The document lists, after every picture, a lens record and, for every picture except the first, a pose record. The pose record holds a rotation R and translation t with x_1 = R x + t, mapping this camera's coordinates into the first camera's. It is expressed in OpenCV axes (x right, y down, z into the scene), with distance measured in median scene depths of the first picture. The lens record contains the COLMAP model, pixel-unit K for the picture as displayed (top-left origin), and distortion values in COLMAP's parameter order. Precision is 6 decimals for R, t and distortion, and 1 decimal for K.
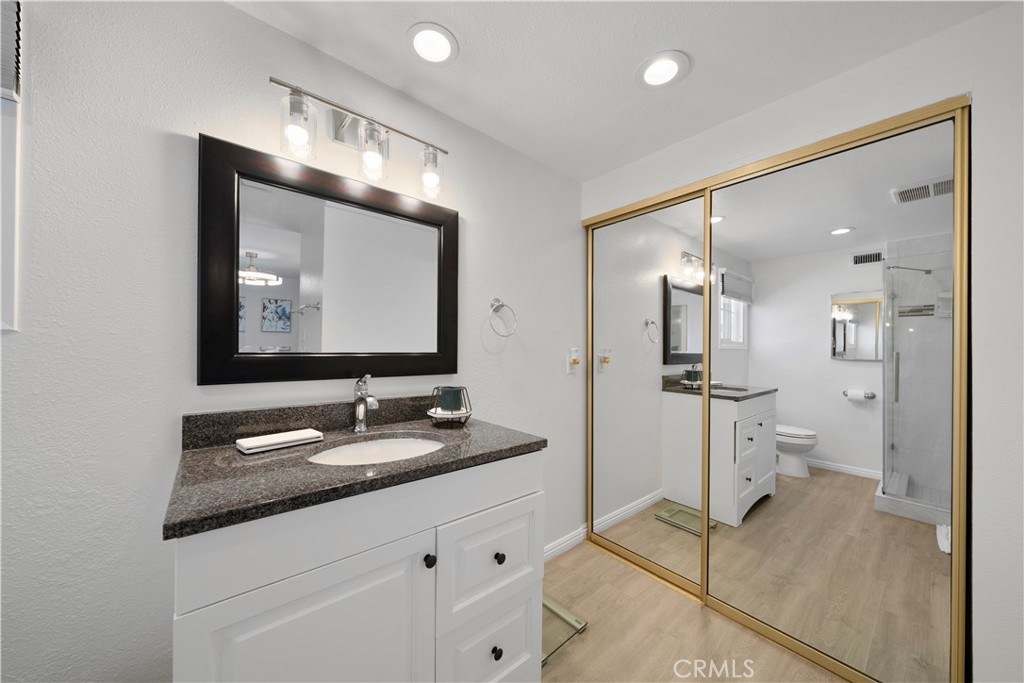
lens RADIAL K [[355.9, 0, 510.7], [0, 355.9, 350.3], [0, 0, 1]] dist [-0.001050, -0.000025]
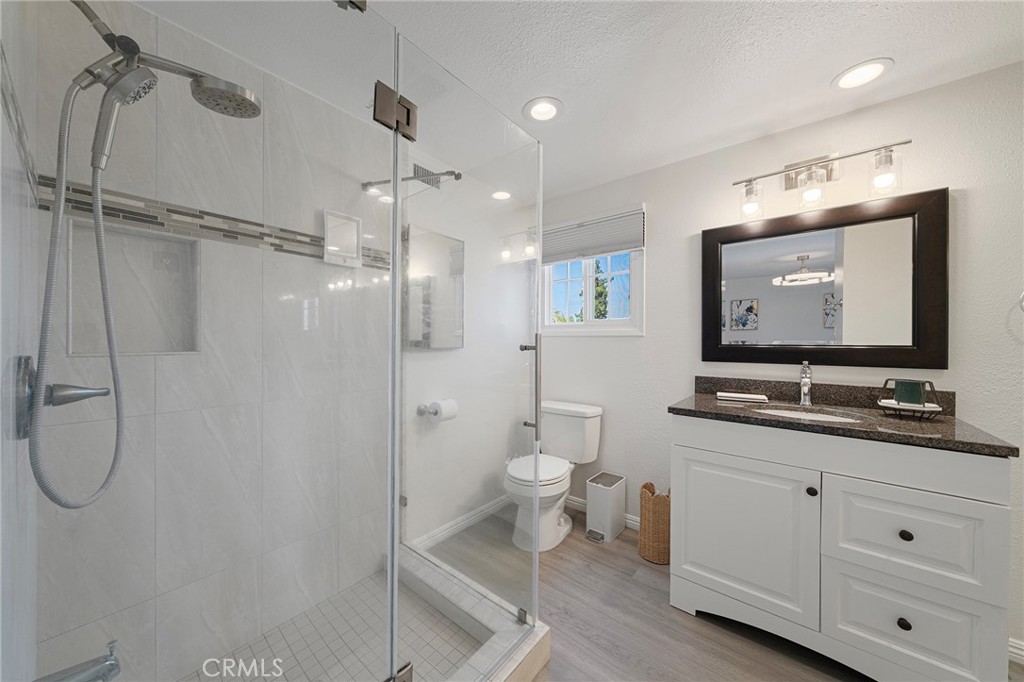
lens RADIAL K [[349.9, 0, 506.0], [0, 349.9, 342.4], [0, 0, 1]] dist [-0.001714, -0.000208]
pose [[0.174301, -0.008144, -0.984659, 0.676149], [-0.004922, 0.999946, -0.009142, 0.016191], [0.984680, 0.006440, 0.174252, -0.316498]]
